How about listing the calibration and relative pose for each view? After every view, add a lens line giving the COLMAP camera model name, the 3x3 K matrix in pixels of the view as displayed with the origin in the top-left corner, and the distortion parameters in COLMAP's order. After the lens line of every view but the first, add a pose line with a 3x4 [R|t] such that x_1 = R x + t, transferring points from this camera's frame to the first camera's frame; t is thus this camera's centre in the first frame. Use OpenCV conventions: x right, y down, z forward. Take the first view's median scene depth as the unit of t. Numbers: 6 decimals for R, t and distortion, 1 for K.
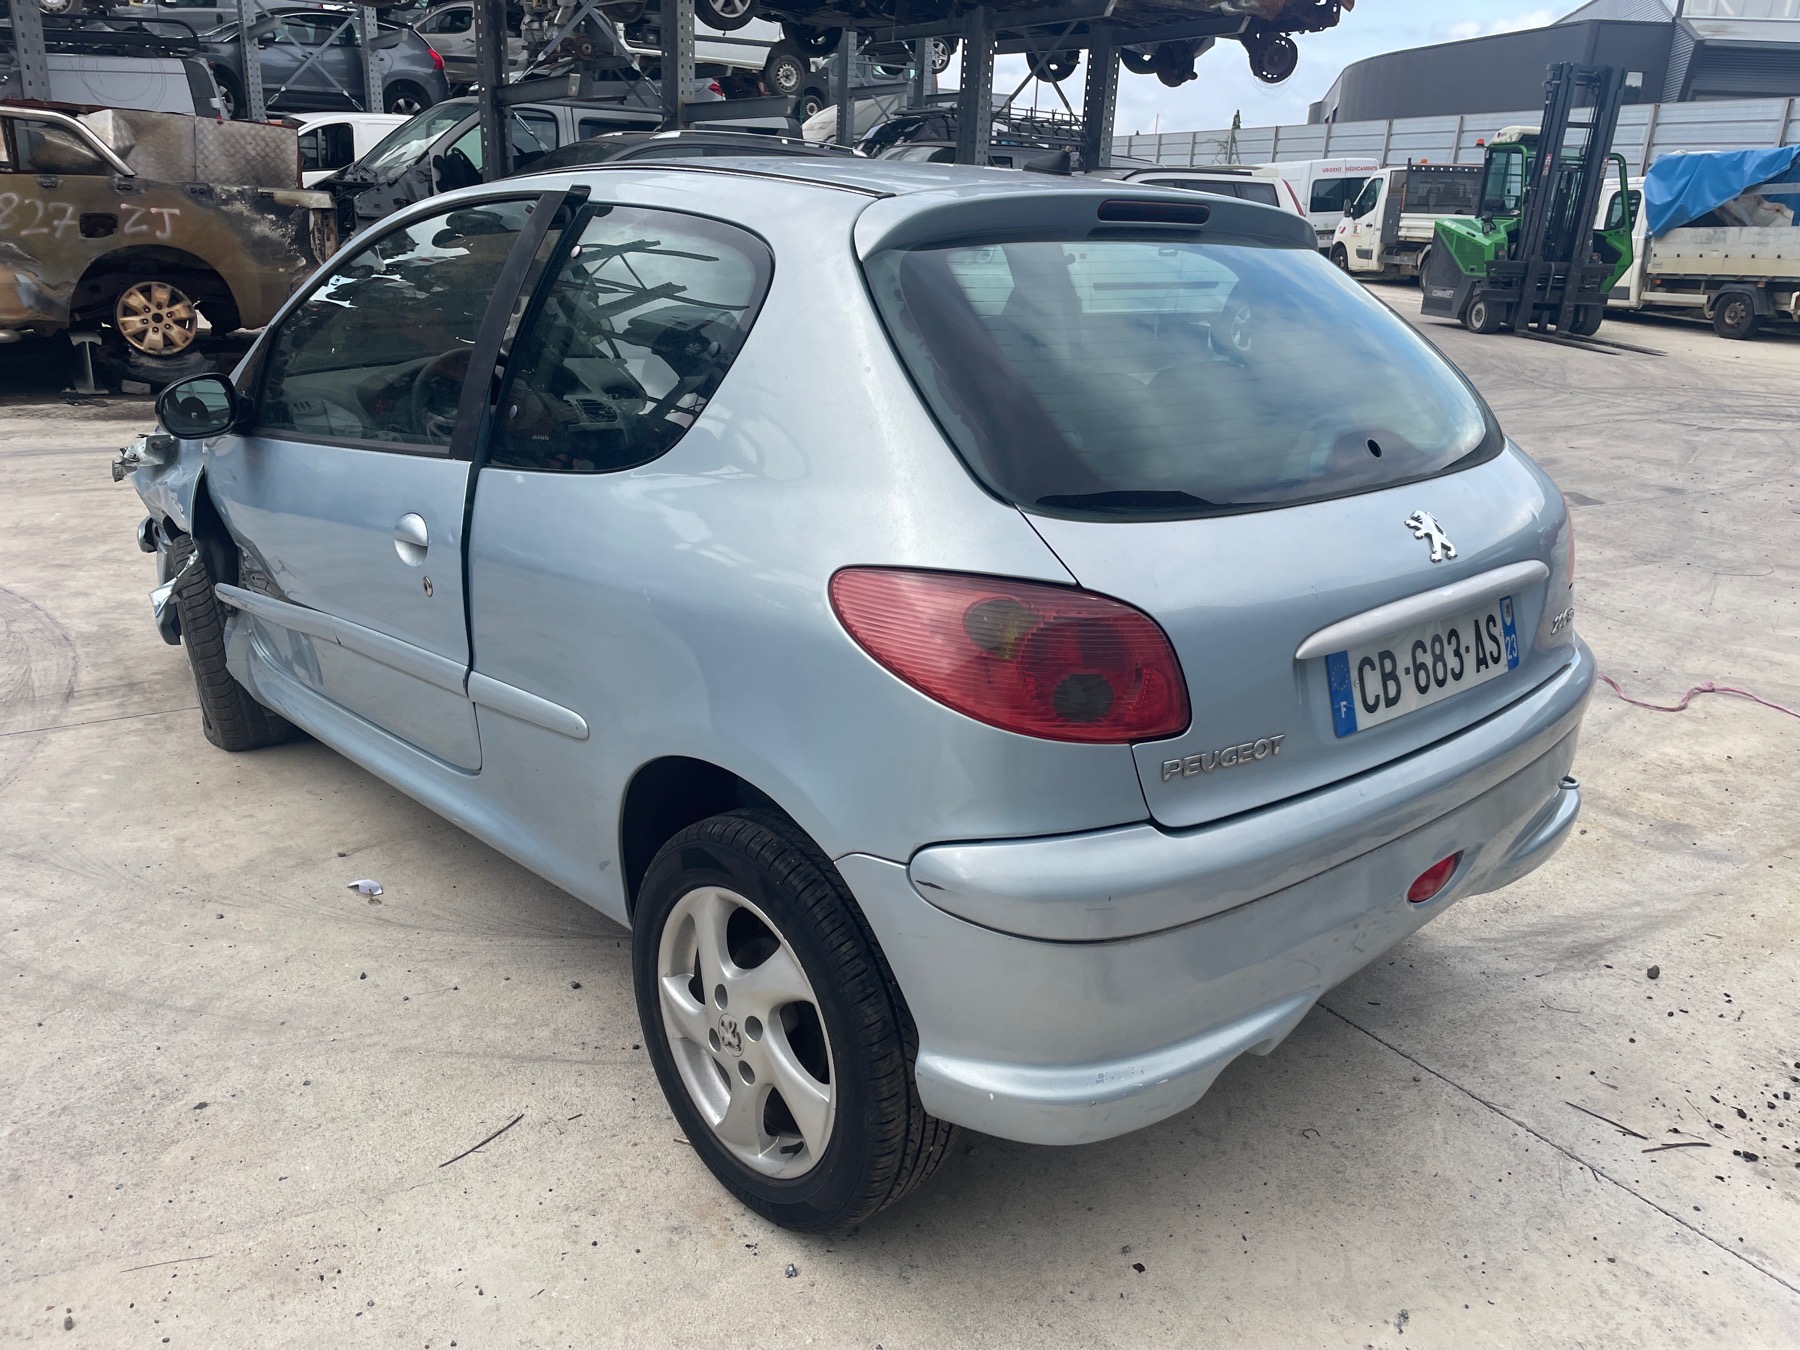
lens RADIAL K [[1367.4, 0, 906.5], [0, 1367.4, 664.7], [0, 0, 1]] dist [0.014718, -0.026815]
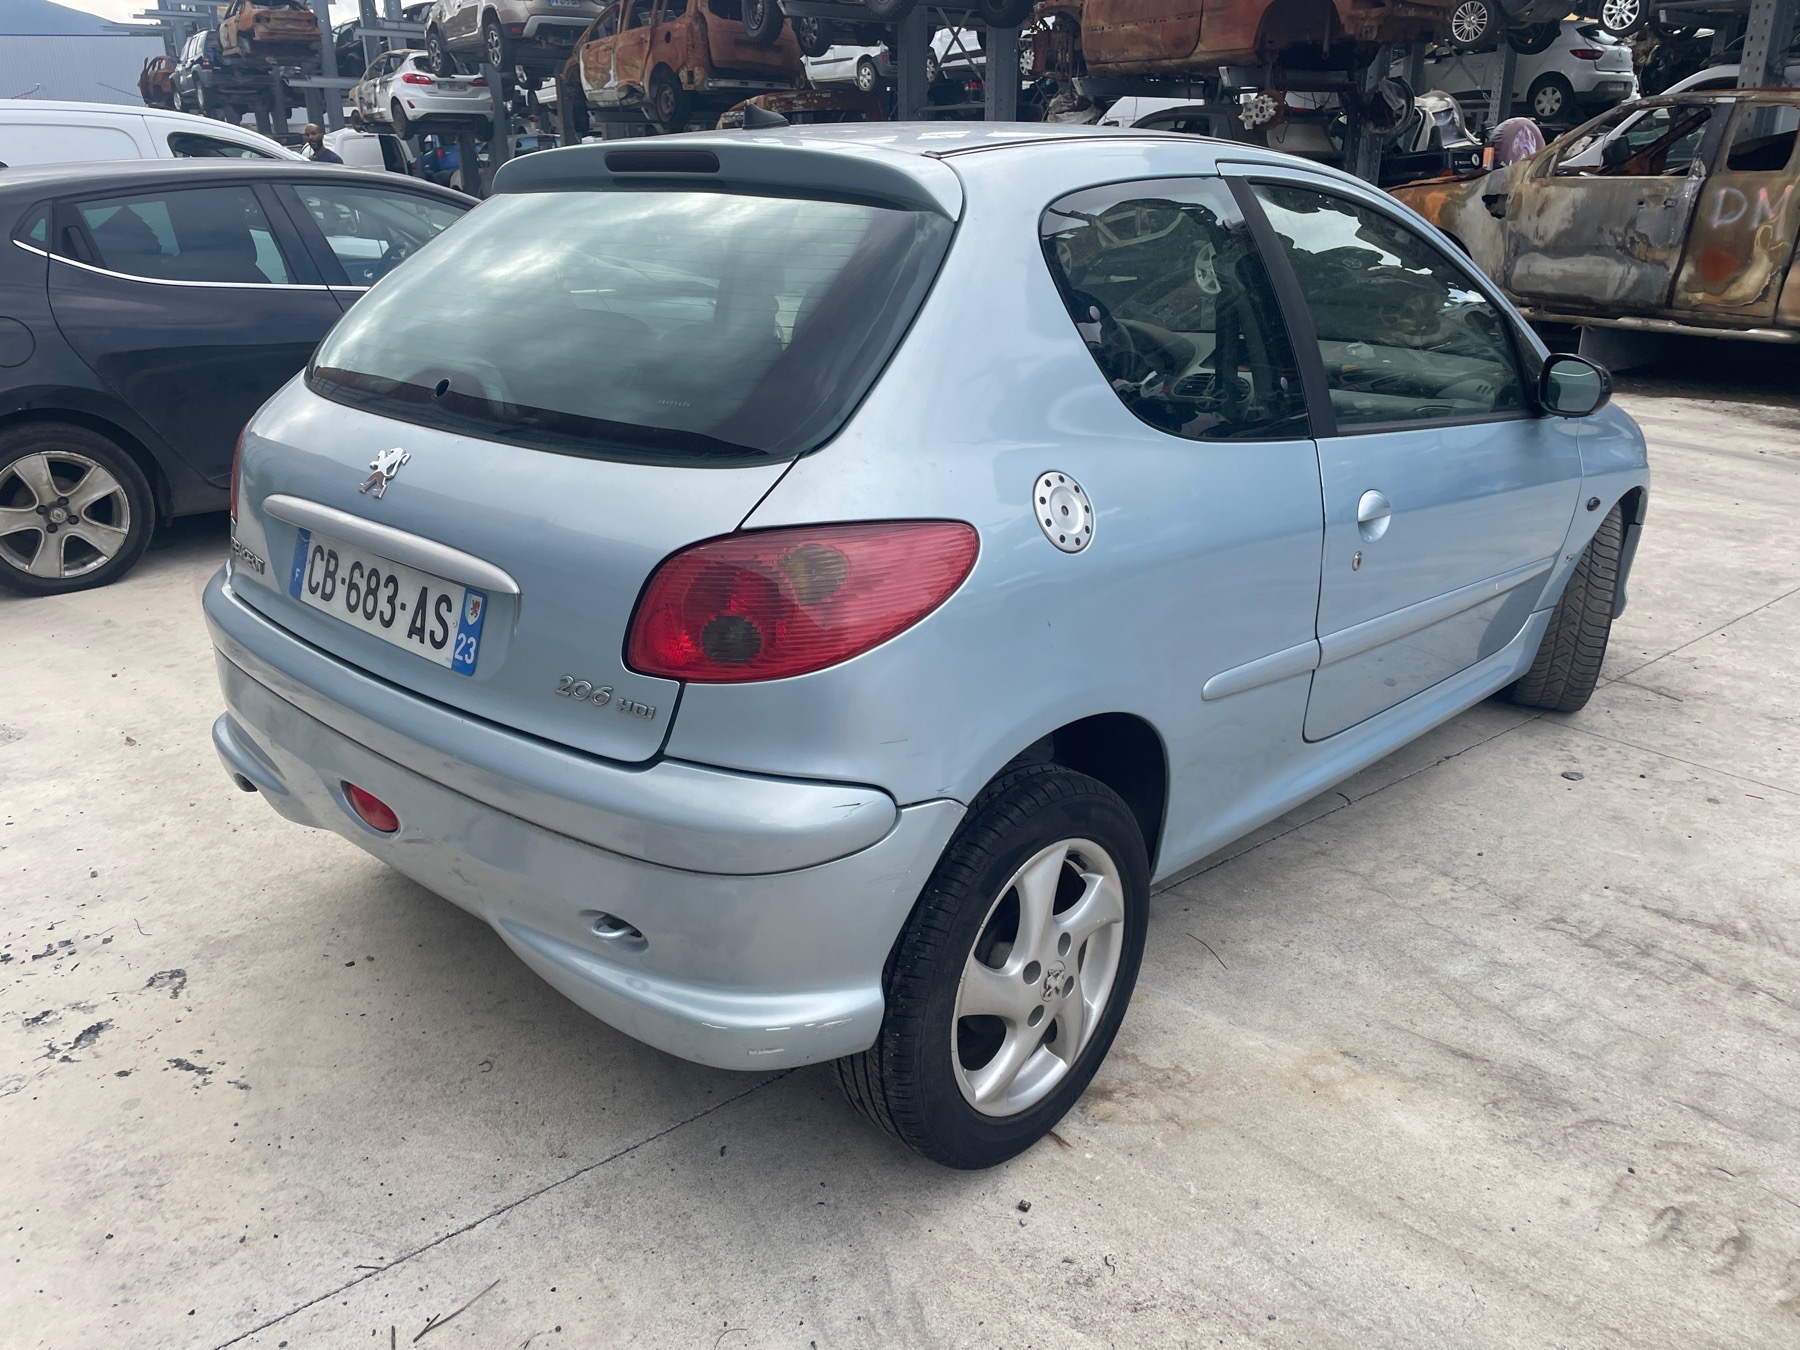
lens RADIAL K [[1367.4, 0, 903.1], [0, 1367.4, 682.7], [0, 0, 1]] dist [0.014718, -0.026815]
pose [[0.073771, 0.306724, -0.948935, 1.370351], [-0.312439, 0.910733, 0.270087, -0.332812], [0.947069, 0.276560, 0.163018, 1.199140]]
